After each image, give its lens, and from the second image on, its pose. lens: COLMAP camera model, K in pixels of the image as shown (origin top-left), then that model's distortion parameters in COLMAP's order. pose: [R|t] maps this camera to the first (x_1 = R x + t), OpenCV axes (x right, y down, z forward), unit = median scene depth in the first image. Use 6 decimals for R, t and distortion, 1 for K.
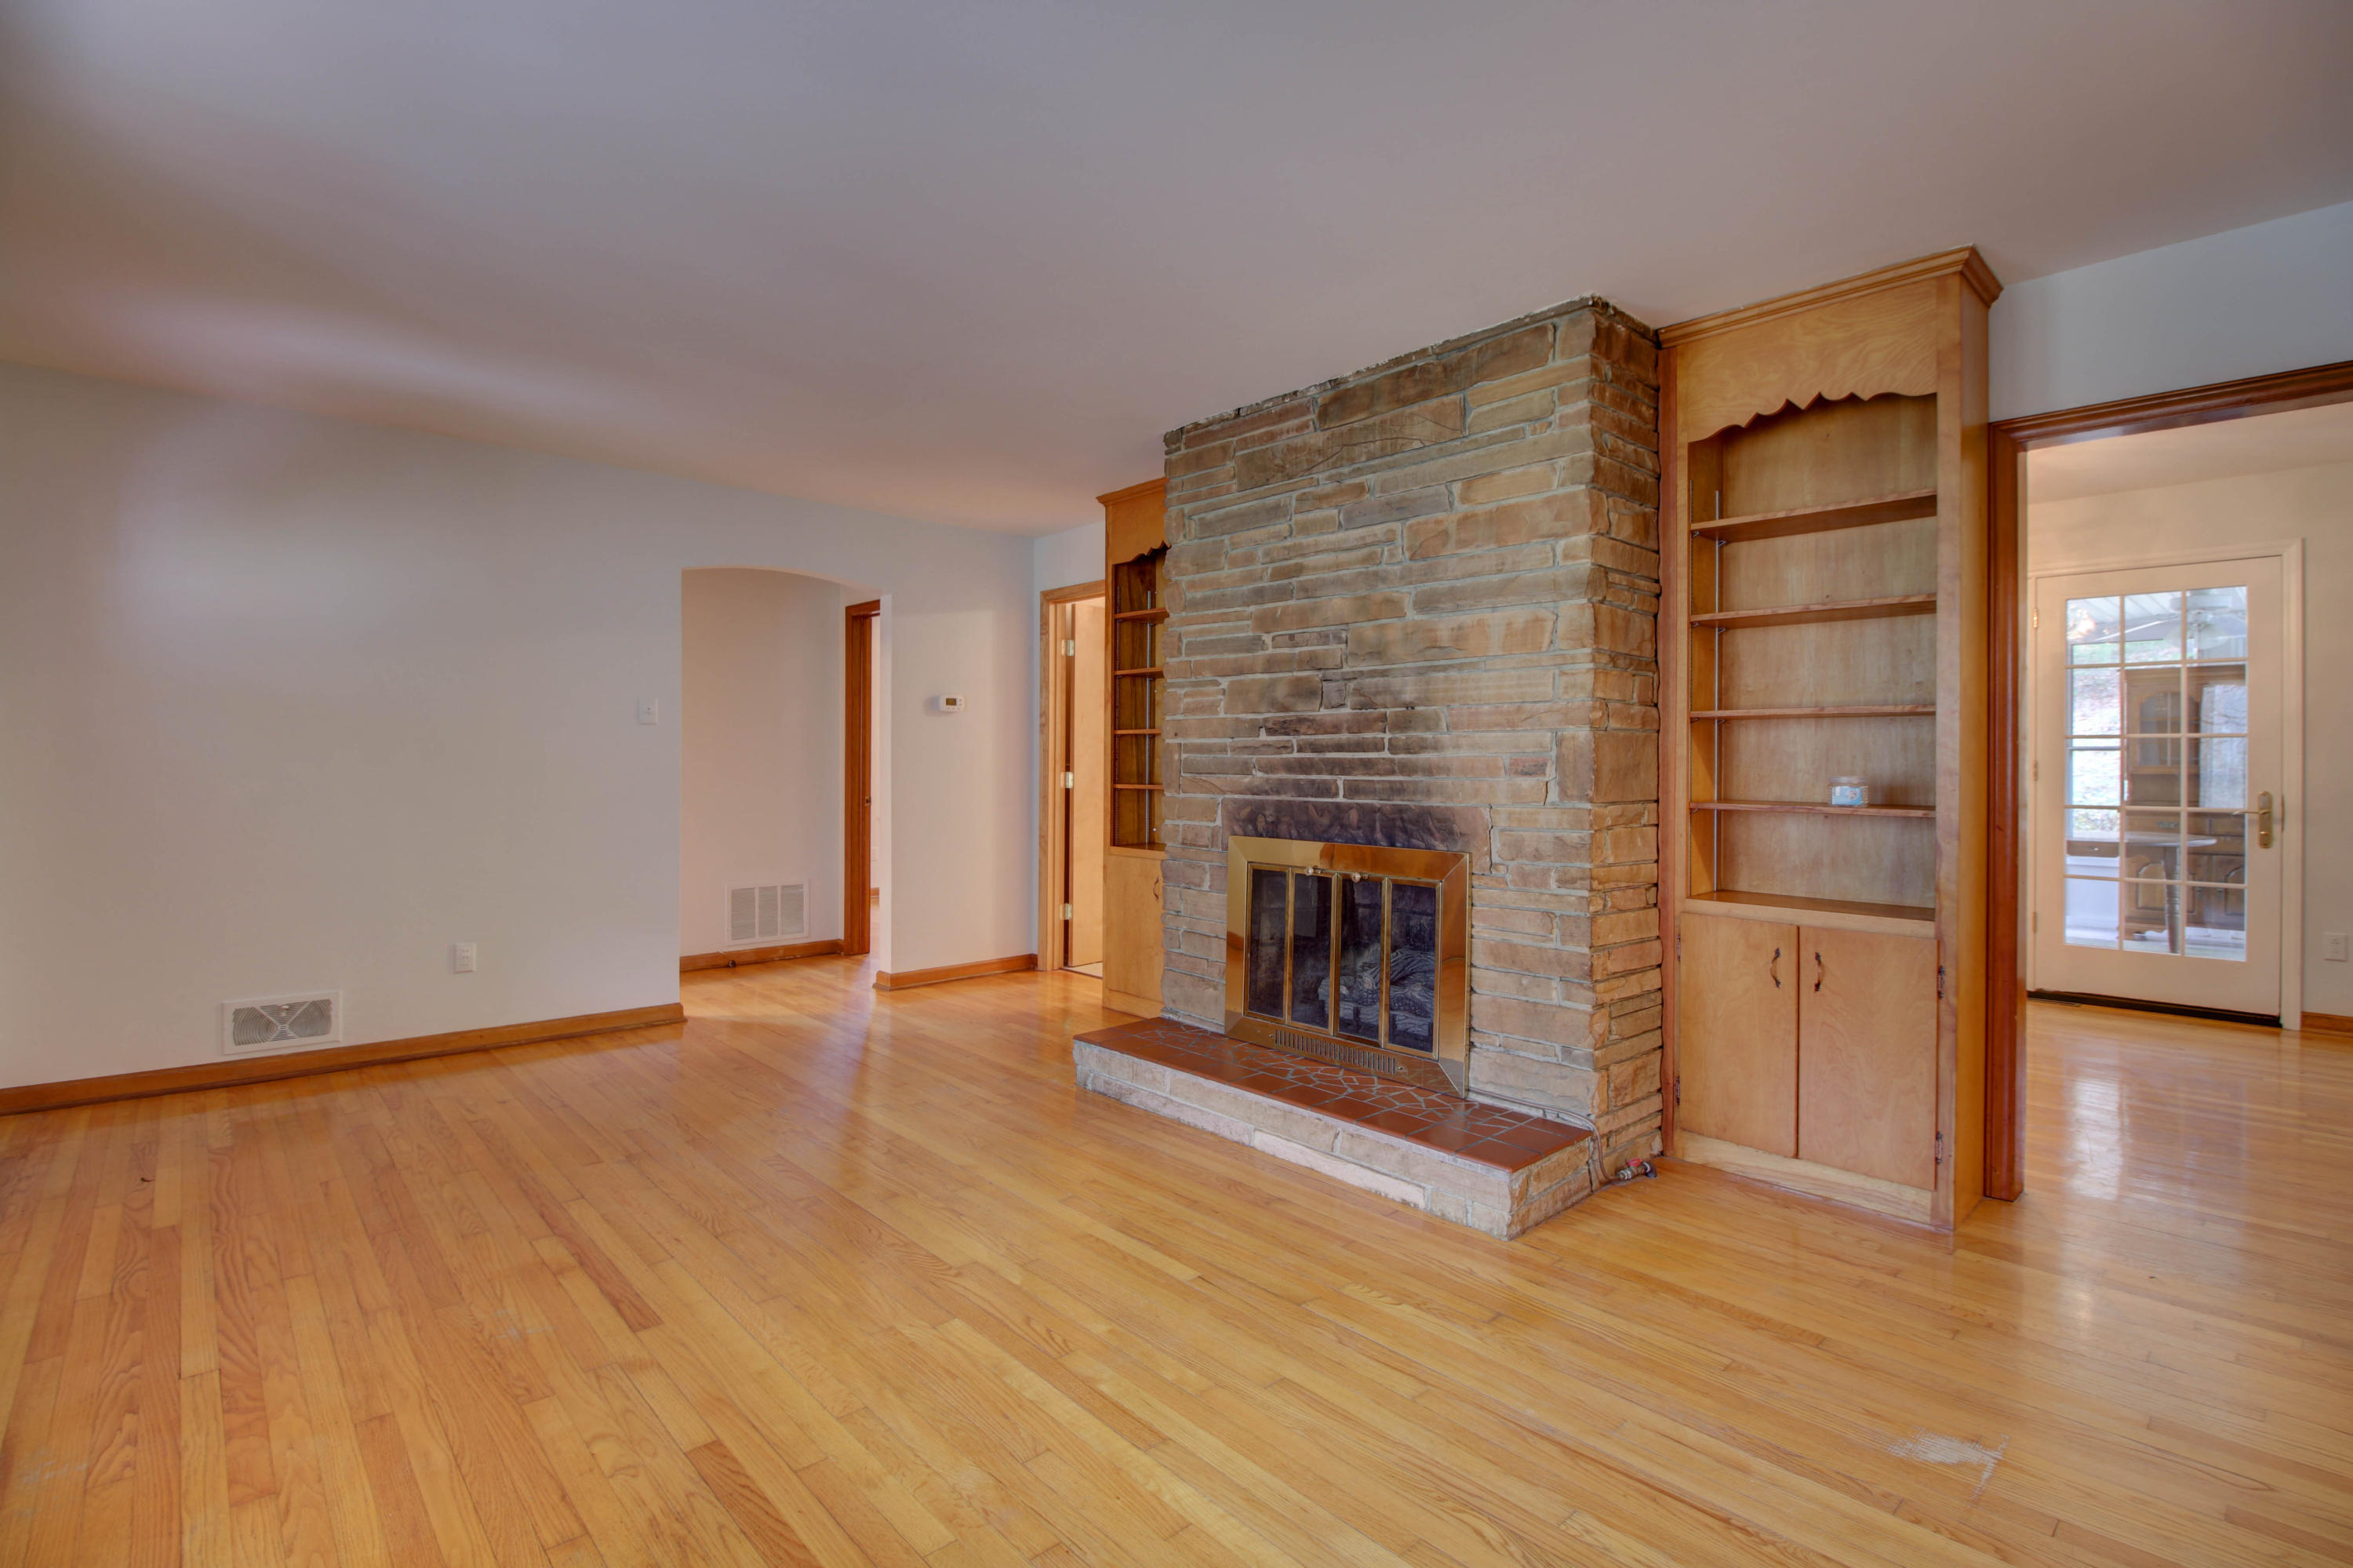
lens RADIAL K [[1075.2, 0, 1176.8], [0, 1075.2, 759.1], [0, 0, 1]] dist [0.002205, -0.012861]
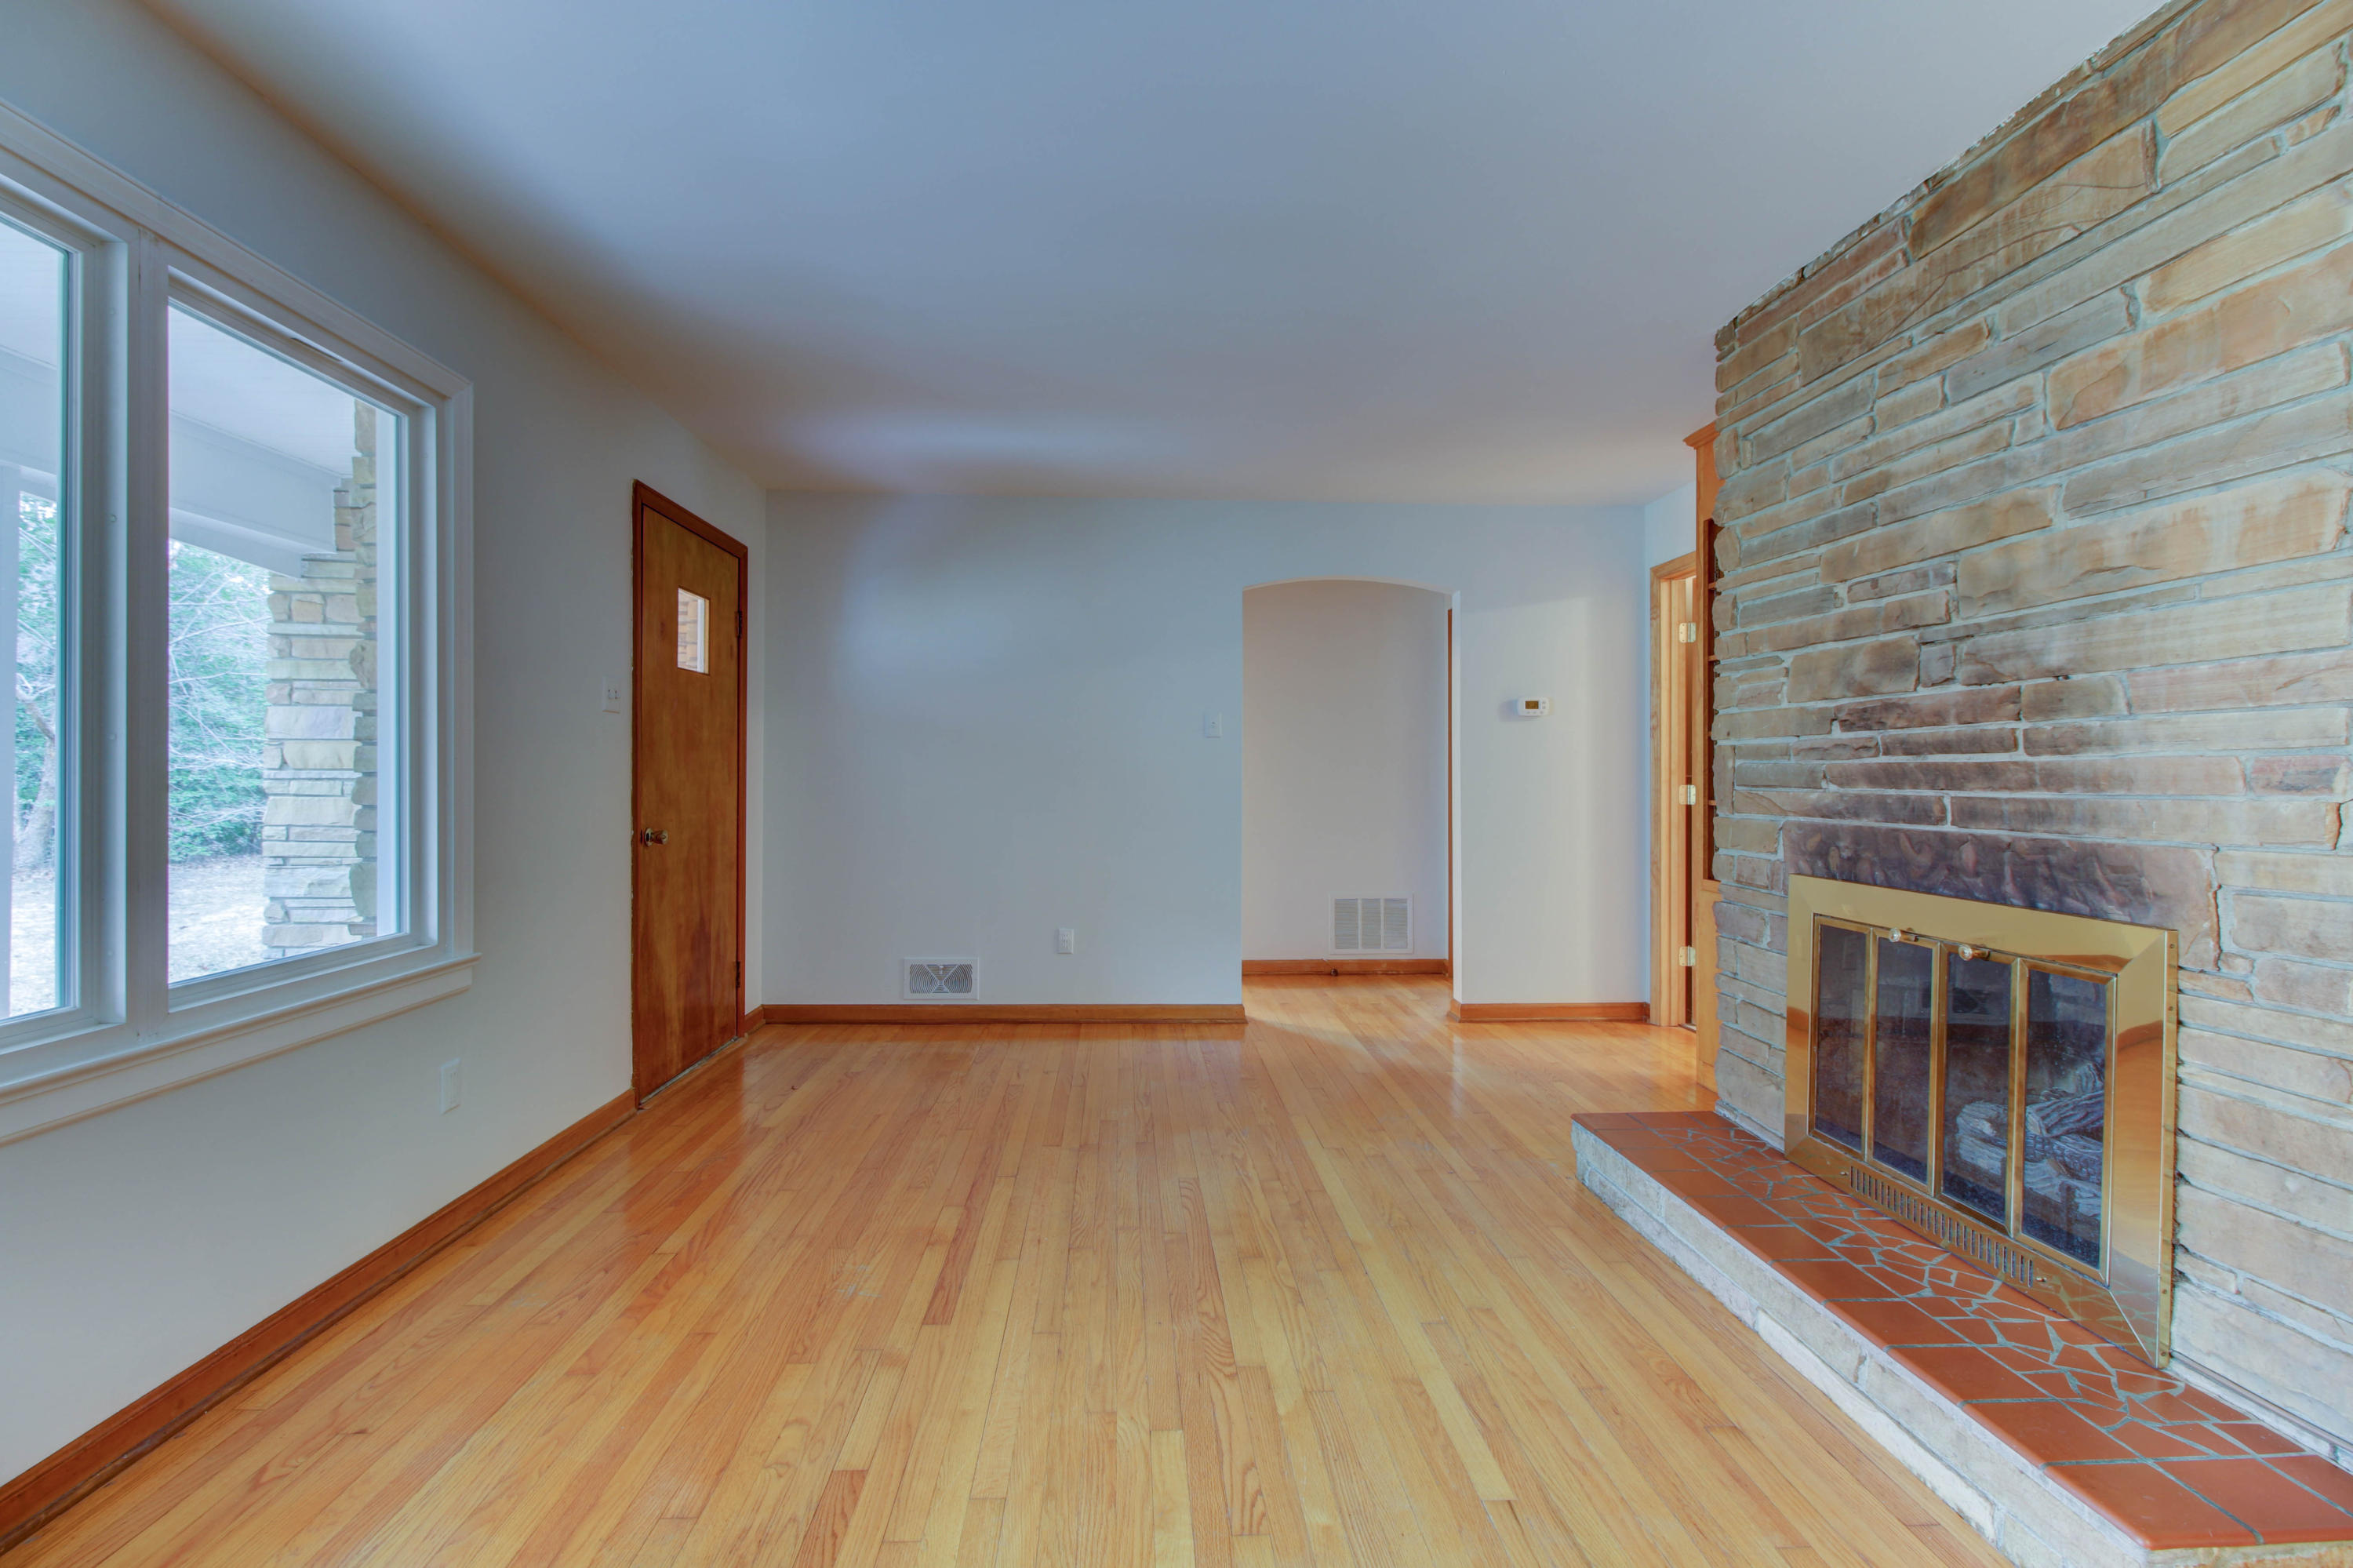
lens RADIAL K [[1072.9, 0, 1175.0], [0, 1072.9, 762.6], [0, 0, 1]] dist [0.019507, -0.013101]
pose [[0.771831, -0.008342, -0.635773, 0.221978], [0.002358, 0.999945, -0.010257, 0.004694], [0.635824, 0.006418, 0.771808, 0.228846]]
